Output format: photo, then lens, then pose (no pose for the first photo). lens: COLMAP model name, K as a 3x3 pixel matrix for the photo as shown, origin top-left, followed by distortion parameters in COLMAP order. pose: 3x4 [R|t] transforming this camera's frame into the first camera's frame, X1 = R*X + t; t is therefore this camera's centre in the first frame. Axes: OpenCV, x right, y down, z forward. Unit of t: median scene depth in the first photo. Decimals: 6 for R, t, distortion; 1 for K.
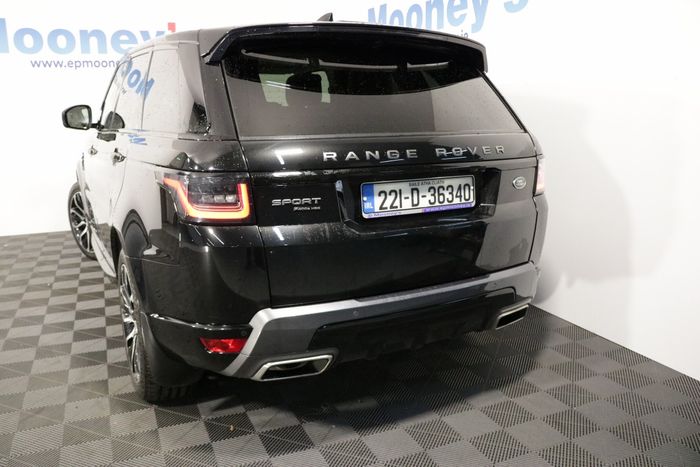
lens RADIAL K [[588.7, 0, 350.0], [0, 588.7, 233.5], [0, 0, 1]] dist [-0.172774, 0.143233]
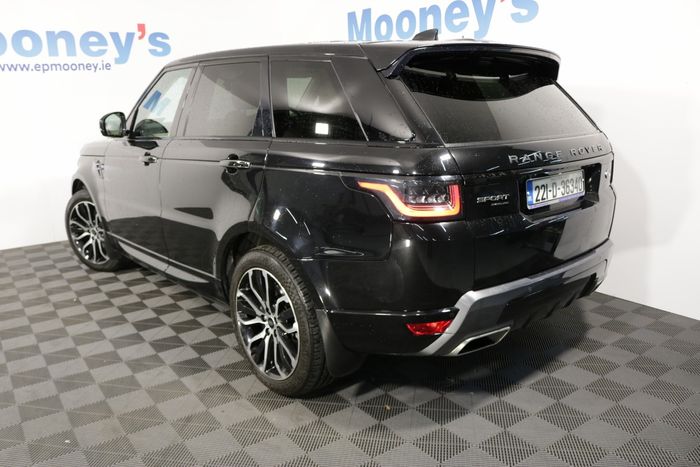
lens RADIAL K [[588.7, 0, 350.0], [0, 588.7, 233.5], [0, 0, 1]] dist [-0.172774, 0.143233]
pose [[0.976705, -0.066400, 0.204053, -0.452005], [0.063890, 0.997778, 0.018870, -0.017759], [-0.204853, -0.005393, 0.978778, -0.064895]]
